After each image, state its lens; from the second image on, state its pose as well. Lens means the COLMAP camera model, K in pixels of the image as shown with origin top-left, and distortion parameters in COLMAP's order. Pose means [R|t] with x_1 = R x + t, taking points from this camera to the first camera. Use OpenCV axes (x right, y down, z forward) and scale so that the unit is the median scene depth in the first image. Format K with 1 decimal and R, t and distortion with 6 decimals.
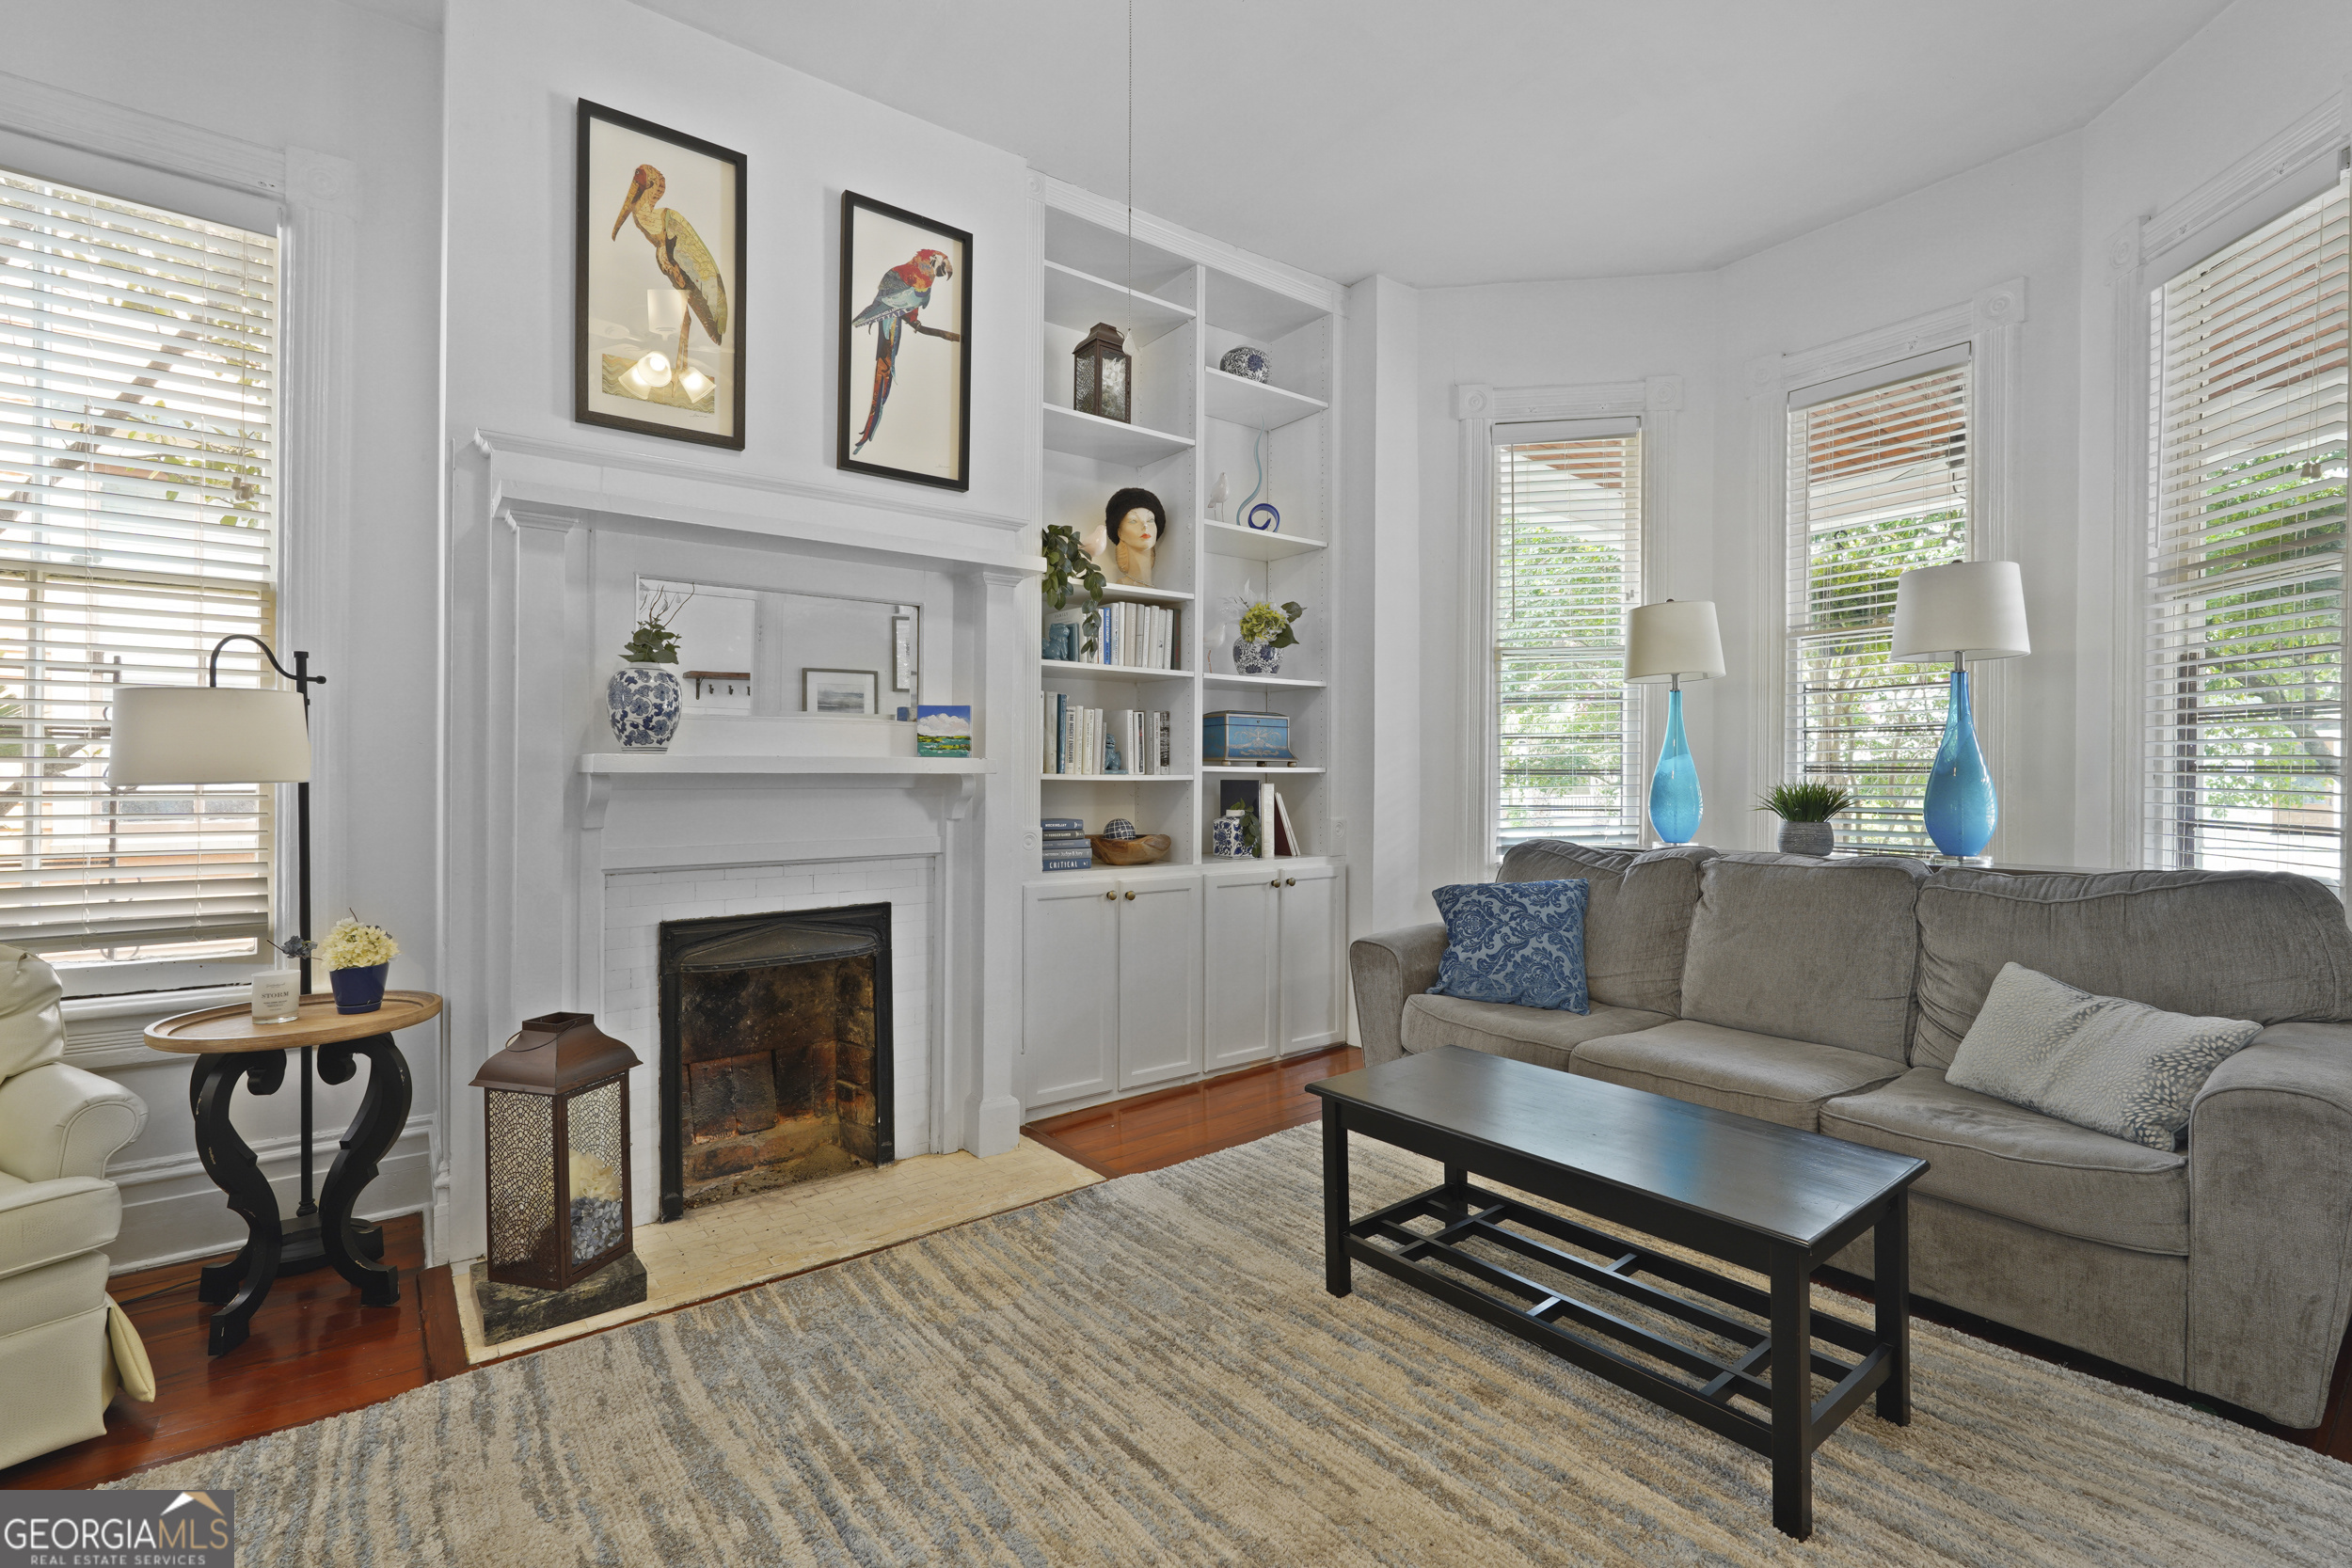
lens RADIAL K [[1038.1, 0, 1160.3], [0, 1038.1, 779.0], [0, 0, 1]] dist [-0.004540, 0.002309]
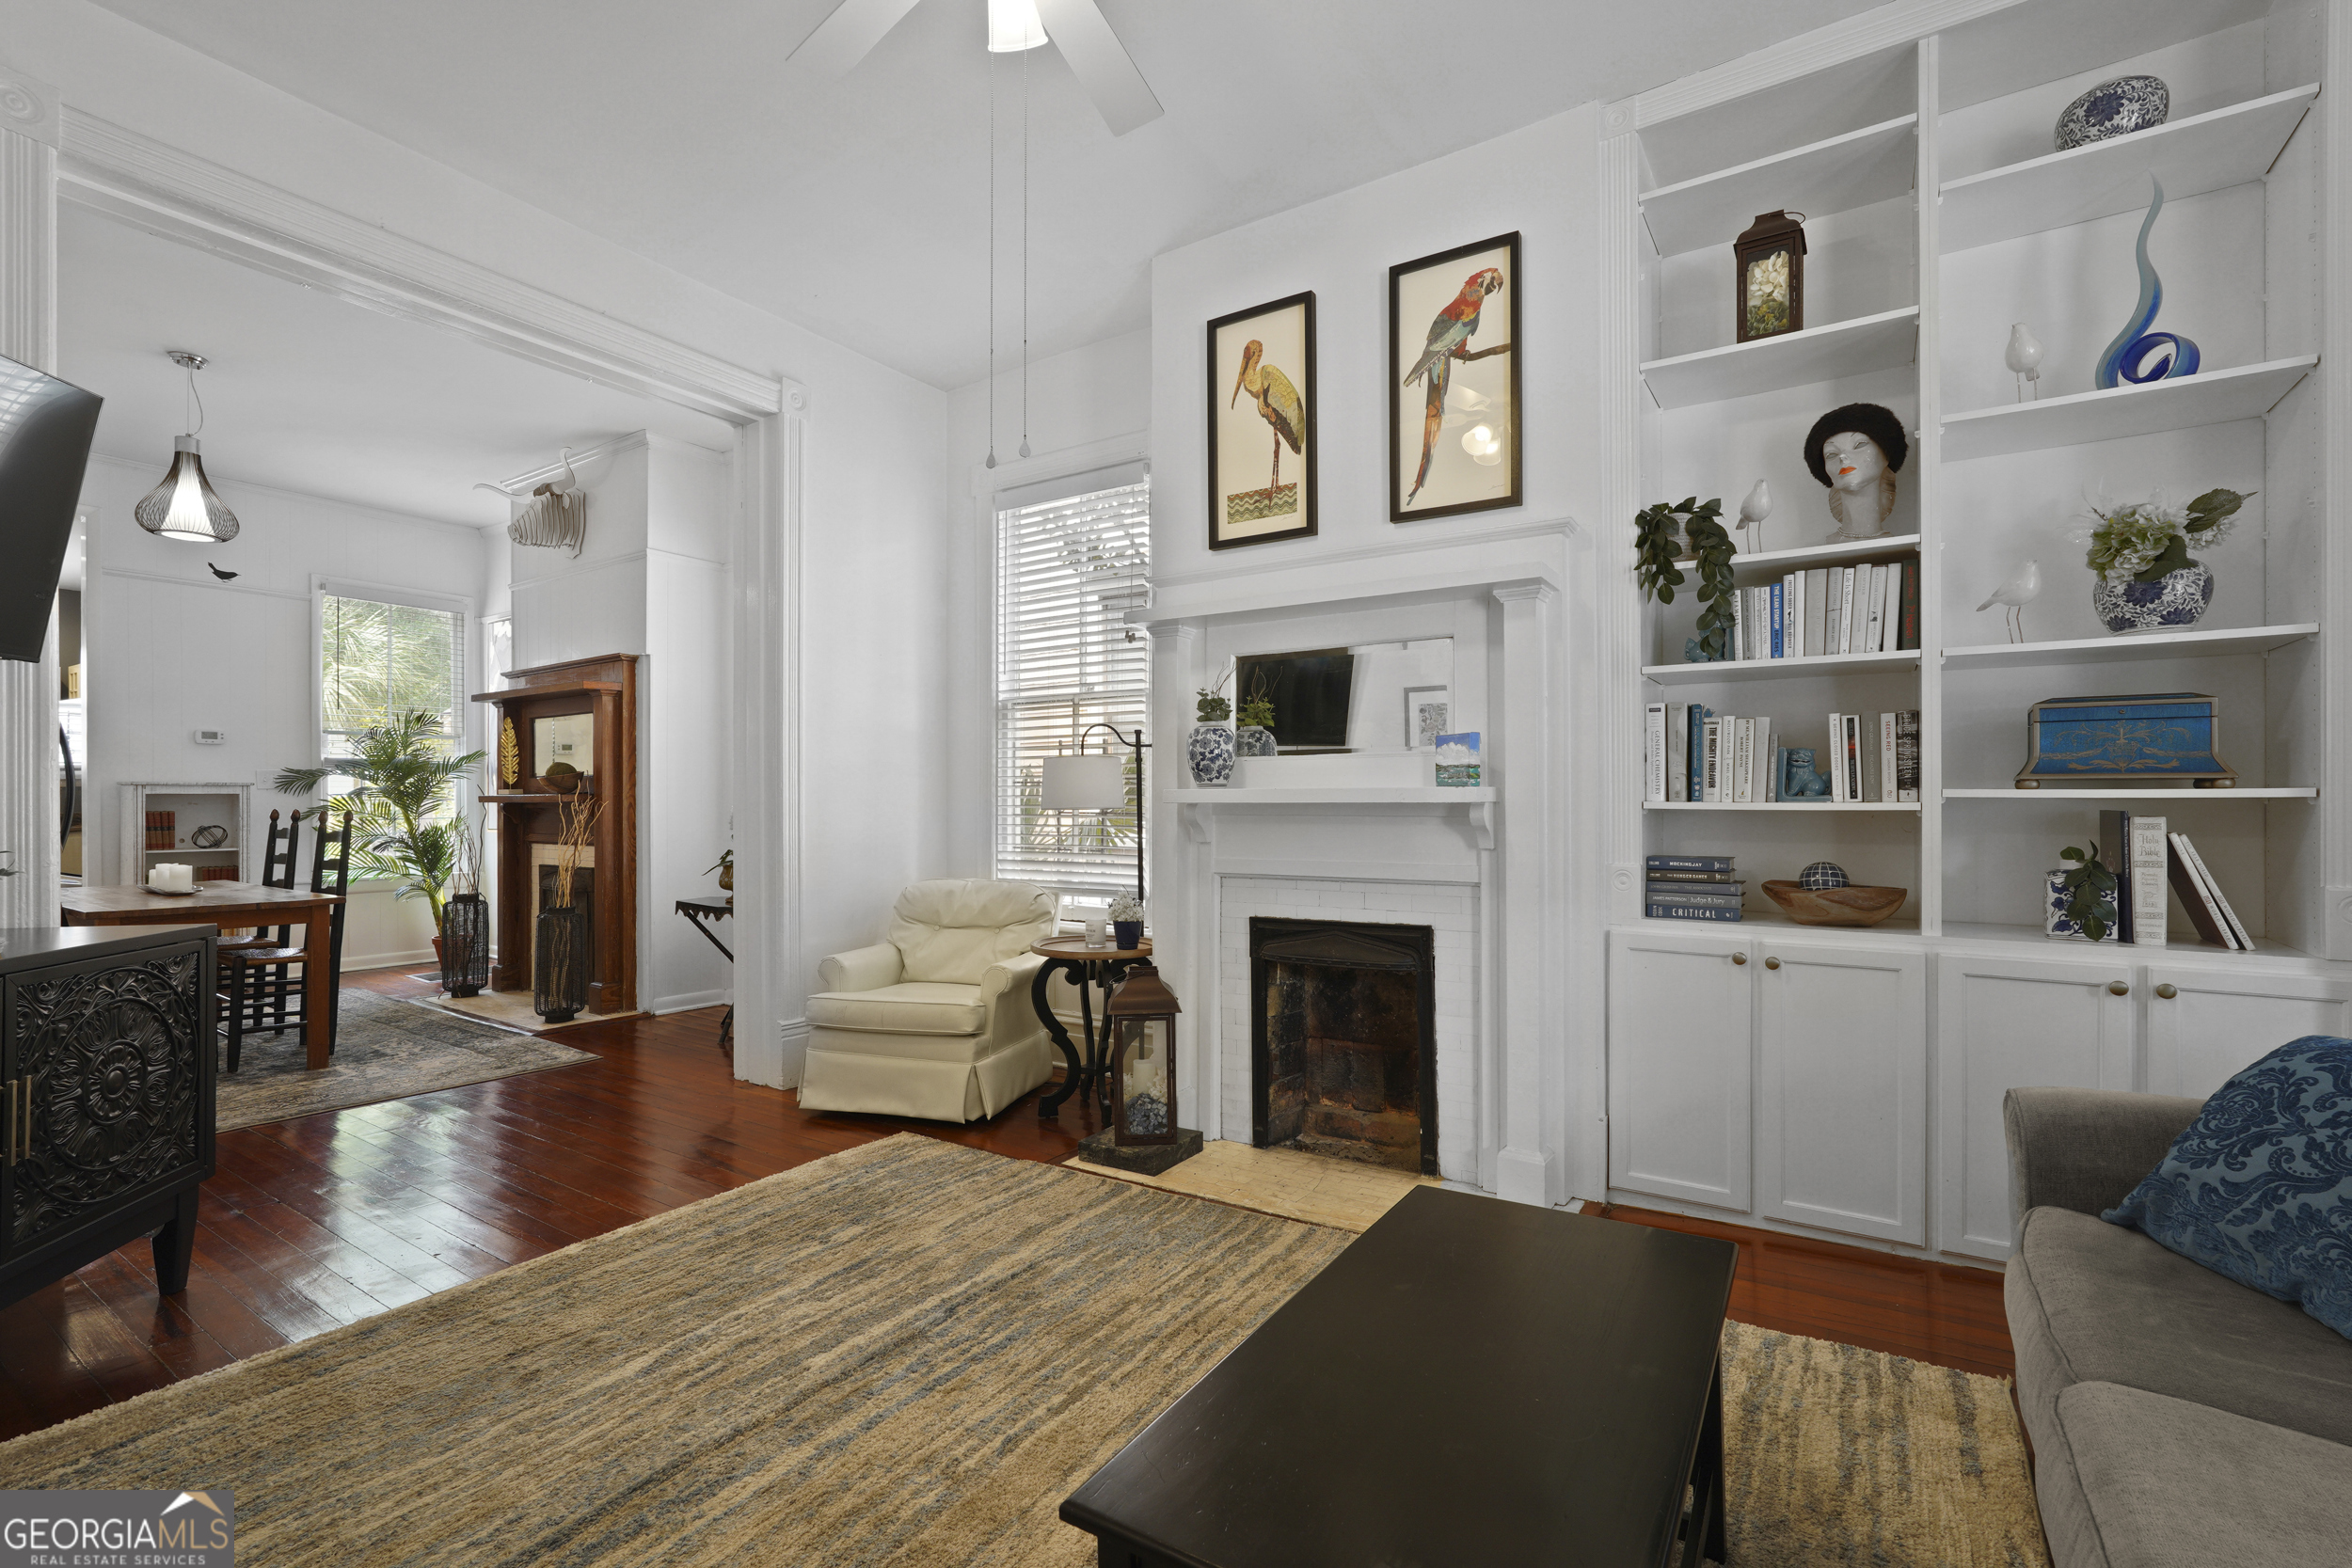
lens RADIAL K [[1038.1, 0, 1179.0], [0, 1038.1, 803.4], [0, 0, 1]] dist [-0.004540, 0.002309]
pose [[0.350872, 0.001632, -0.936422, 0.612527], [0.000882, 0.999997, 0.002073, -0.006504], [0.936423, -0.001553, 0.350870, 0.390167]]
